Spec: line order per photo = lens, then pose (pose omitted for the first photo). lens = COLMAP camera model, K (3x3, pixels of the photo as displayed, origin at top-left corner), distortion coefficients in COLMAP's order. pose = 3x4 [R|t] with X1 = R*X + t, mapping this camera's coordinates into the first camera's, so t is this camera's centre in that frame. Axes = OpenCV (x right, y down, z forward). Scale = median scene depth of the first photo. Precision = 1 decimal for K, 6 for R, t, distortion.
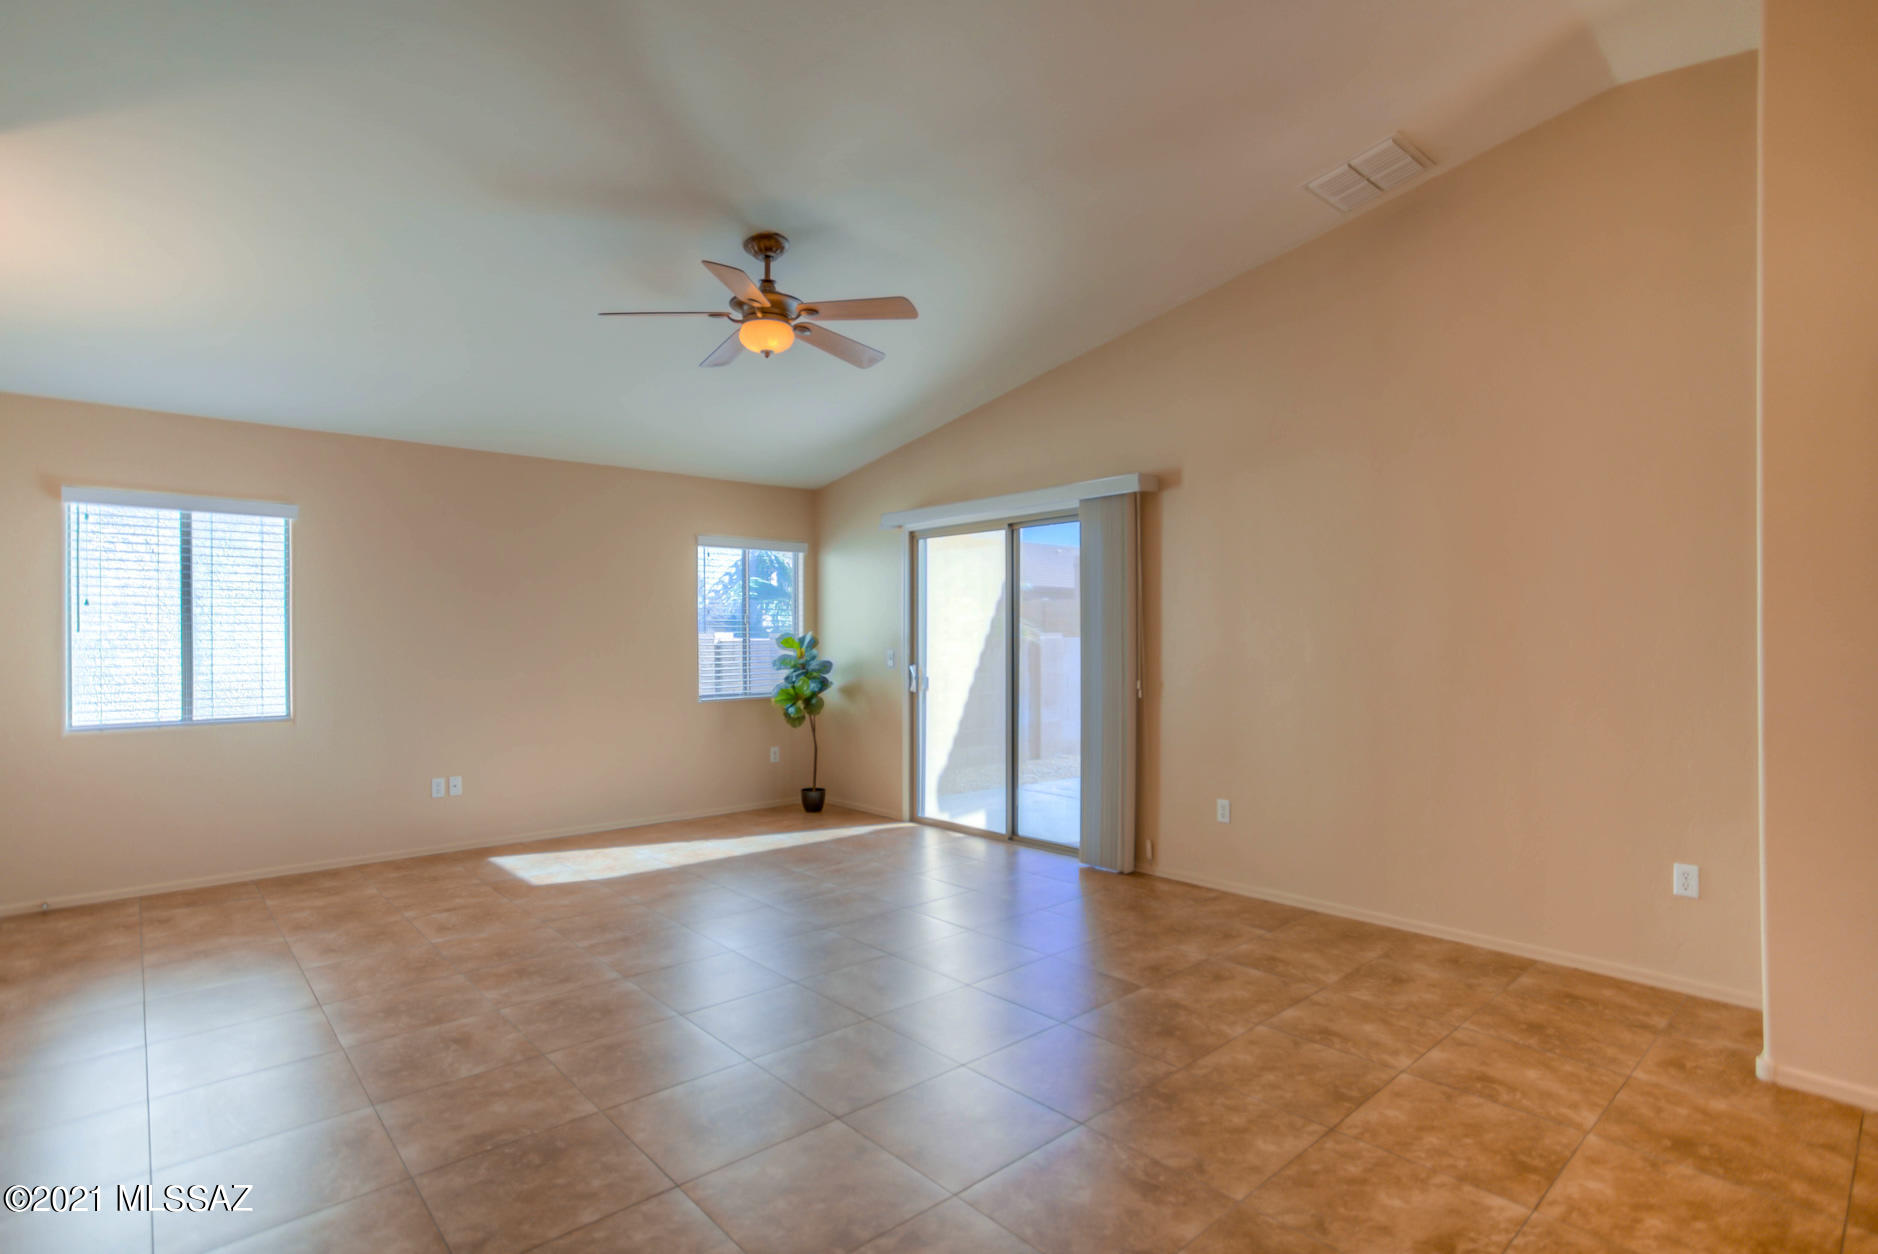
lens RADIAL K [[929.9, 0, 948.9], [0, 929.9, 639.3], [0, 0, 1]] dist [-0.055489, 0.037078]
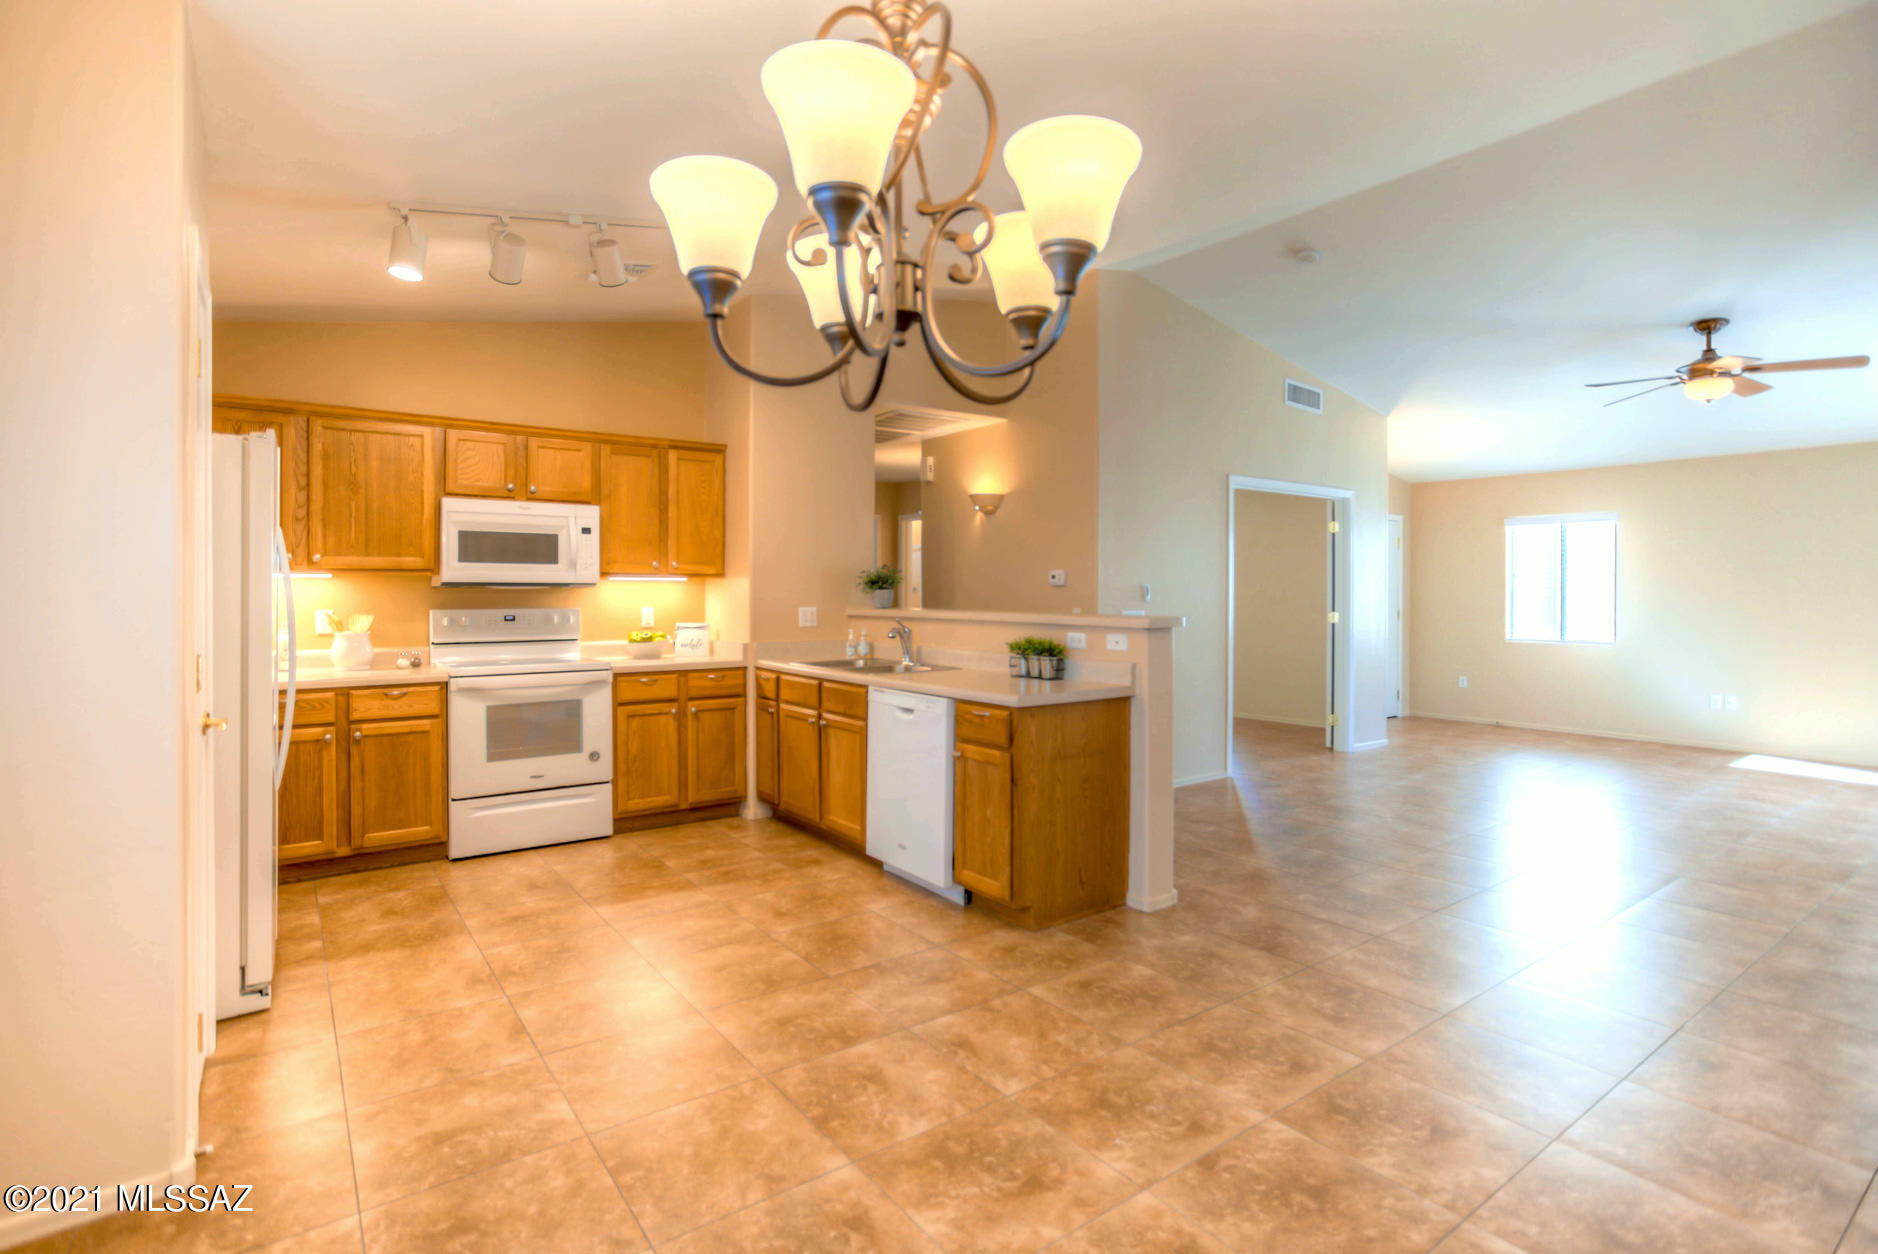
lens RADIAL K [[922.7, 0, 940.3], [0, 922.7, 599.3], [0, 0, 1]] dist [-0.057230, 0.035224]
pose [[-0.098764, 0.010449, -0.995056, 1.044825], [-0.002130, 0.999940, 0.010712, -0.006069], [0.995109, 0.003177, -0.098736, -0.049882]]
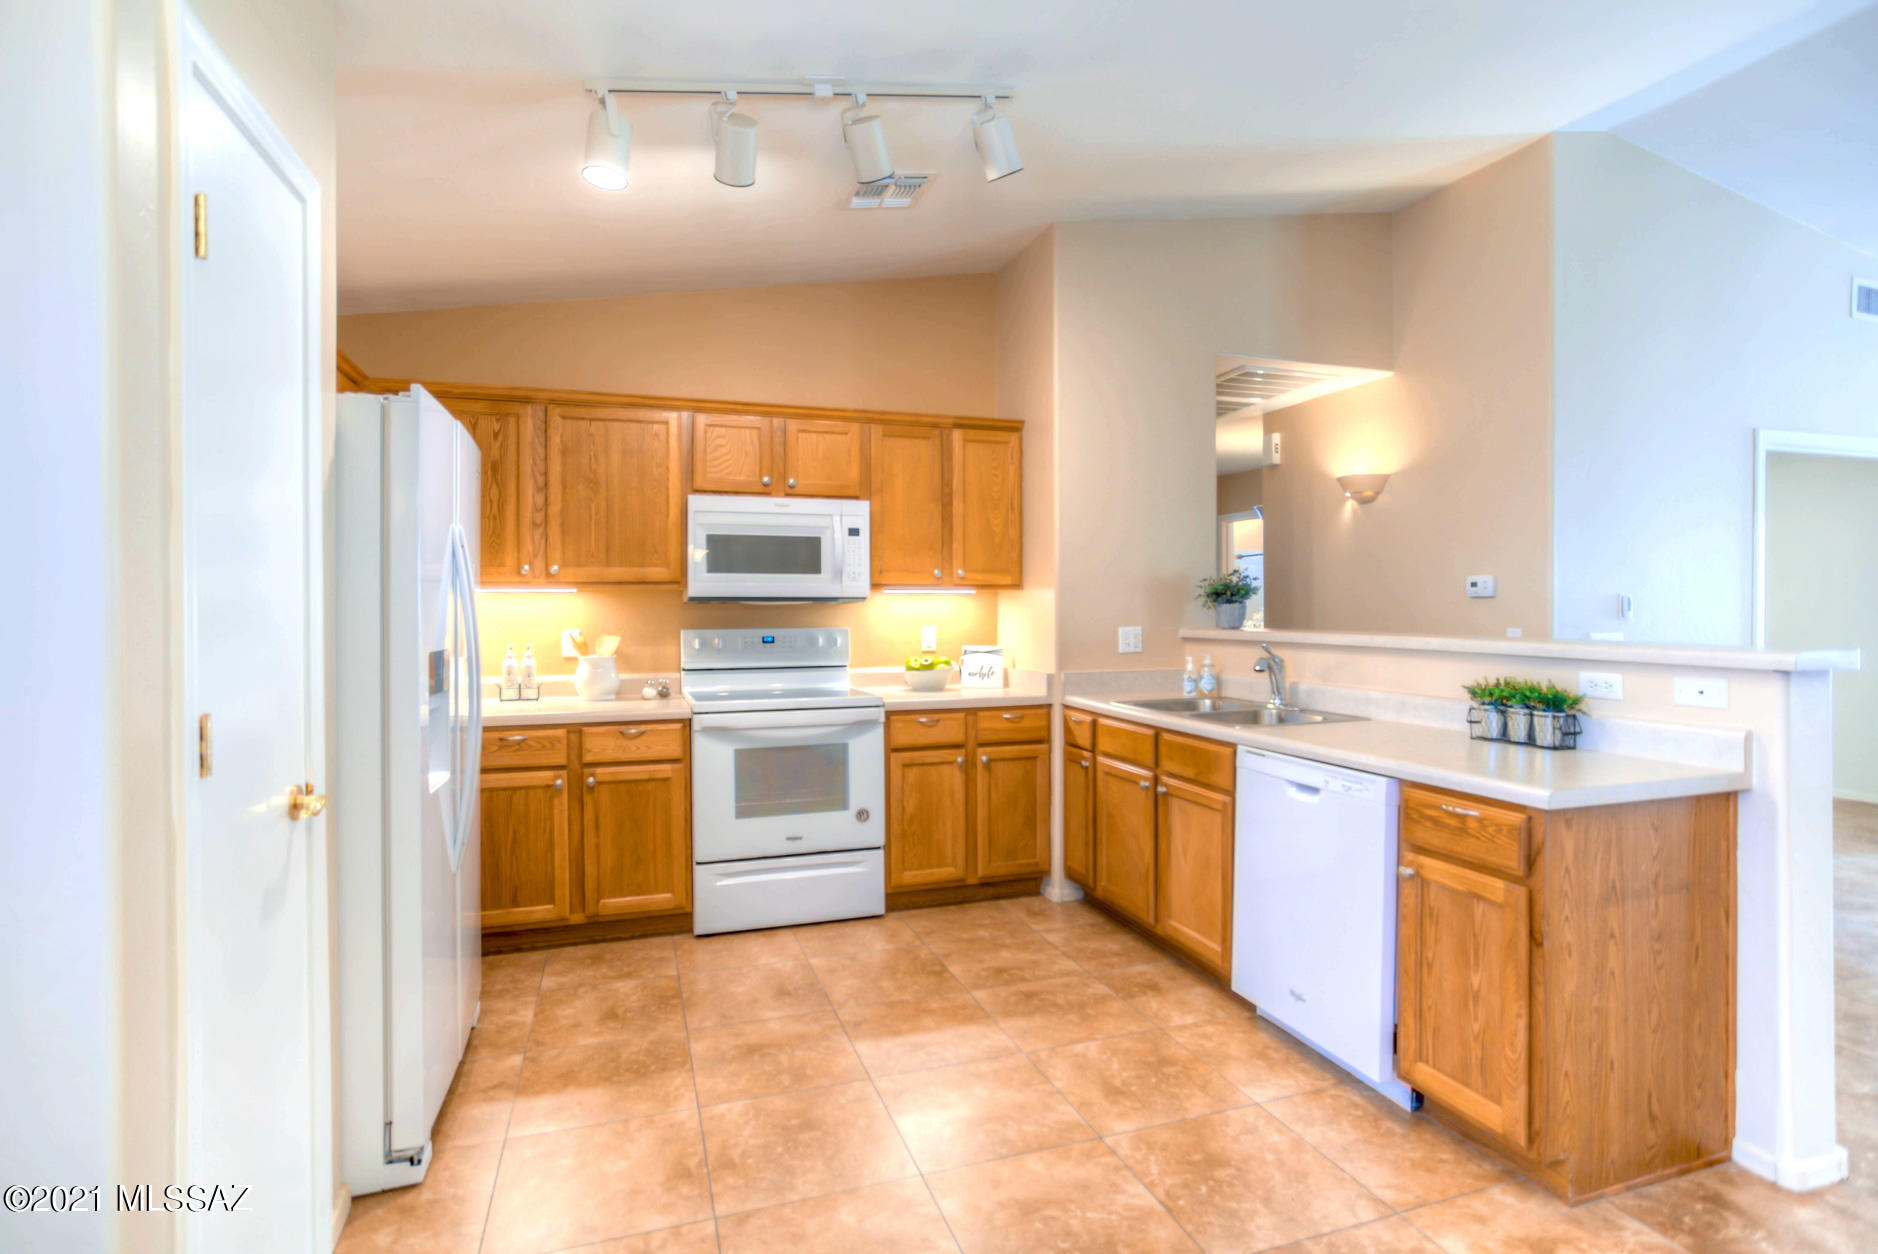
lens RADIAL K [[924.6, 0, 927.9], [0, 924.6, 618.3], [0, 0, 1]] dist [-0.062788, 0.035956]
pose [[-0.402509, 0.015270, -0.915289, 0.806610], [0.003320, 0.999879, 0.015222, -0.005662], [0.915410, 0.003088, -0.402511, -0.146906]]
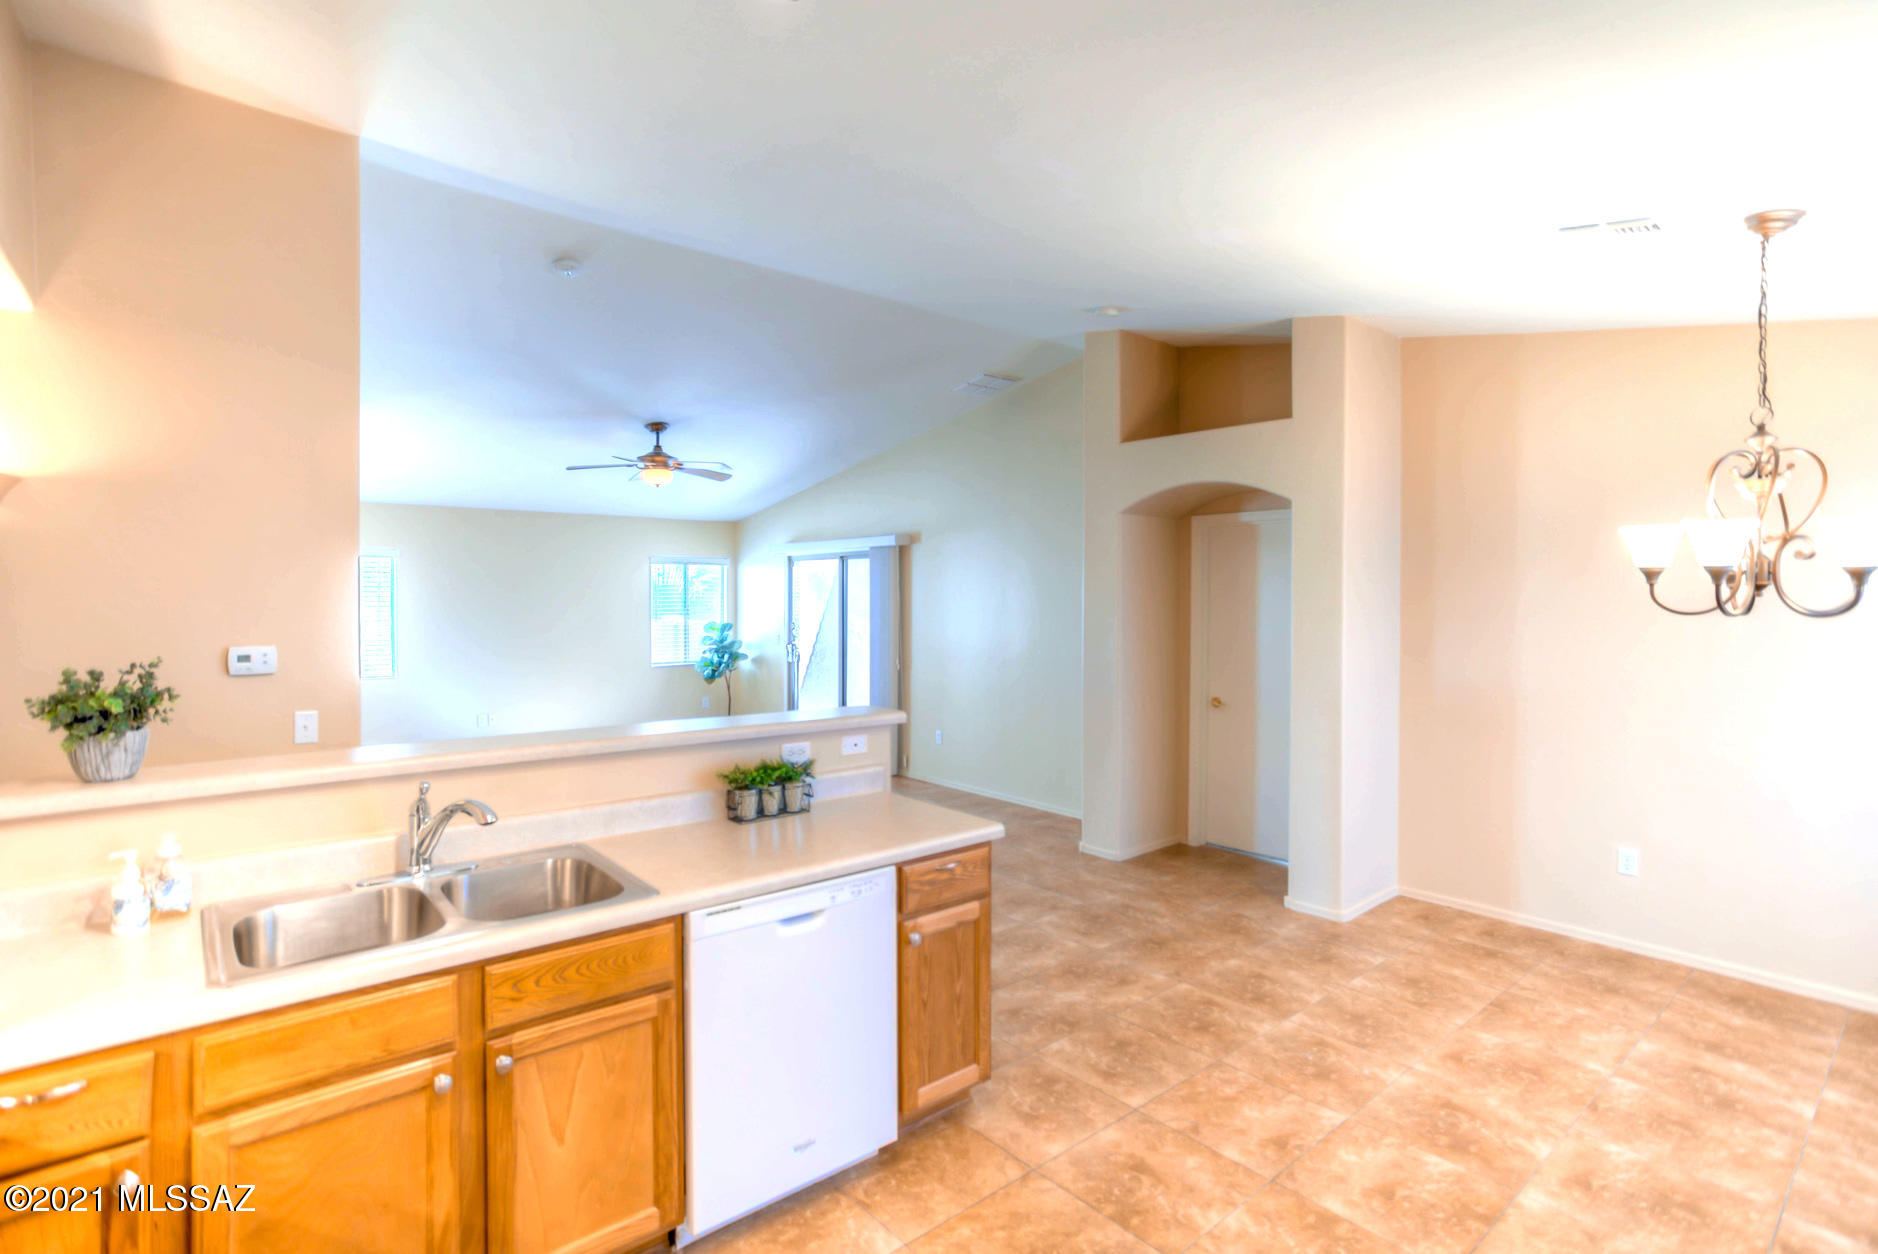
lens RADIAL K [[900.7, 0, 937.1], [0, 900.7, 611.3], [0, 0, 1]] dist [-0.040926, 0.025036]
pose [[0.999536, 0.006902, -0.029683, 0.329386], [-0.006426, 0.999850, 0.016106, -0.068338], [0.029790, -0.015908, 0.999430, -0.621498]]
